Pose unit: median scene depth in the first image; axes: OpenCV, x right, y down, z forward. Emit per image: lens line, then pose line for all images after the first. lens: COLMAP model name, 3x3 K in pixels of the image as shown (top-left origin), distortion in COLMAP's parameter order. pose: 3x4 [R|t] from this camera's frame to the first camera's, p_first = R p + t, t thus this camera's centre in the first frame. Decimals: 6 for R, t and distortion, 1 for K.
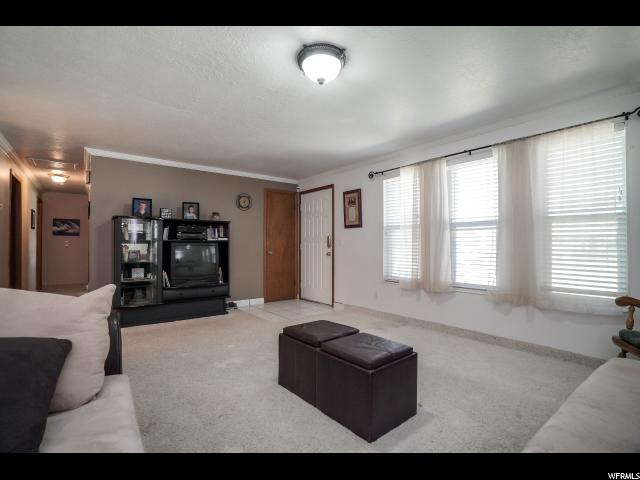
lens RADIAL K [[306.7, 0, 304.7], [0, 306.7, 238.2], [0, 0, 1]] dist [-0.024794, 0.001751]
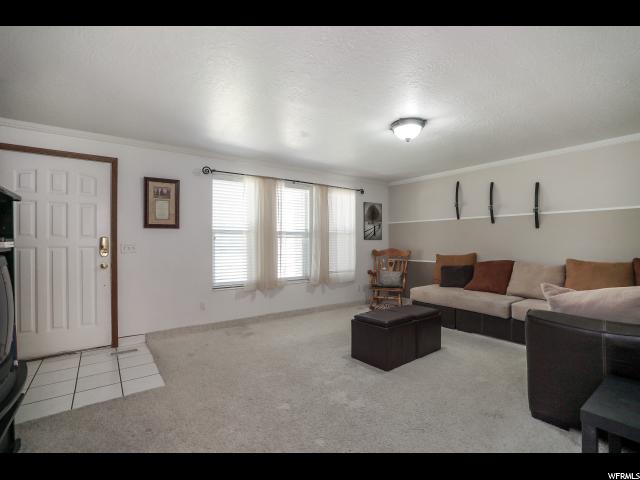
lens RADIAL K [[306.7, 0, 322.5], [0, 306.7, 242.1], [0, 0, 1]] dist [-0.024794, 0.001751]
pose [[0.001127, 0.002155, 0.999997, -0.694789], [-0.017564, 0.999843, -0.002135, -0.005947], [-0.999845, -0.017562, 0.001164, 0.705437]]
